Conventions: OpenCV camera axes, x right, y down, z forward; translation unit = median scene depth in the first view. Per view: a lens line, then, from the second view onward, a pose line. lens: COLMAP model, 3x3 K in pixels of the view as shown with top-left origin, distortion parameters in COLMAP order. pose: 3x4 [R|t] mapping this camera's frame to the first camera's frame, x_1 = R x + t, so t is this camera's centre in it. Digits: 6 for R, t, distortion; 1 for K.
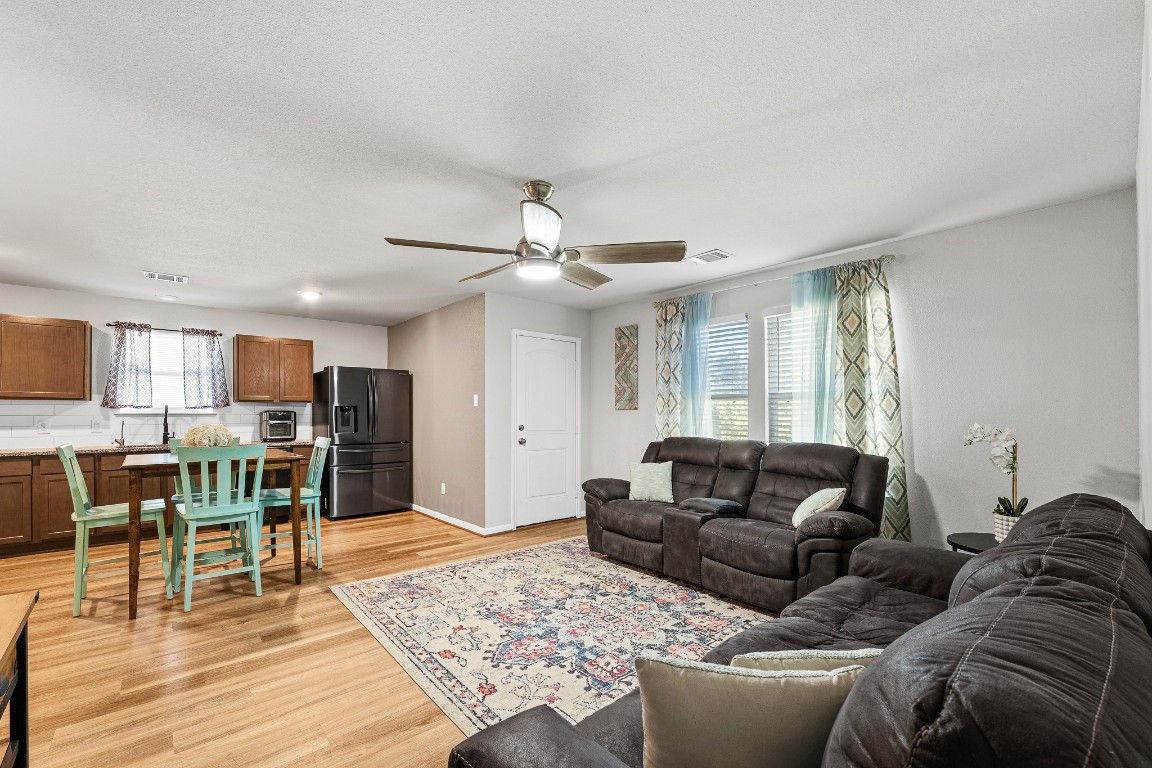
lens RADIAL K [[461.1, 0, 577.0], [0, 461.1, 411.8], [0, 0, 1]] dist [0.000870, 0.000177]
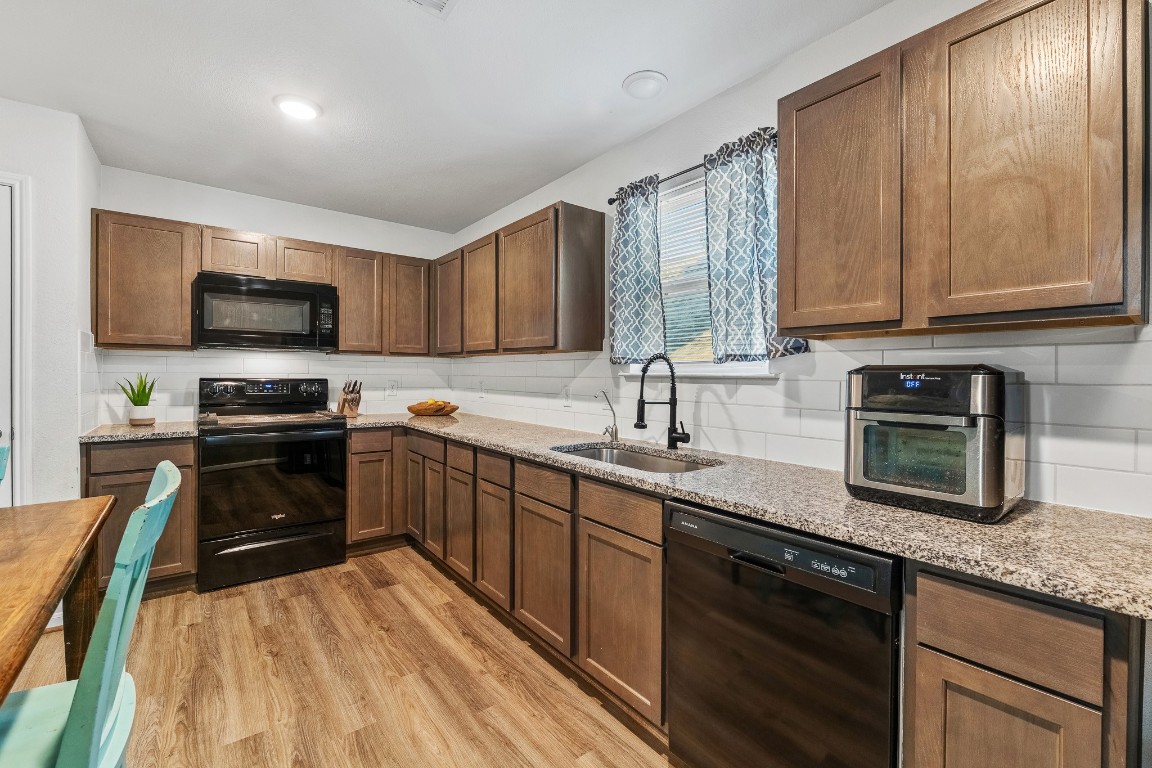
lens RADIAL K [[475.1, 0, 573.1], [0, 475.1, 380.4], [0, 0, 1]] dist [-0.012614, 0.000581]
pose [[-0.038162, 0.010073, -0.999221, -0.458133], [-0.005904, 0.999929, 0.010306, 0.004417], [0.999254, 0.006293, -0.038099, 0.921460]]
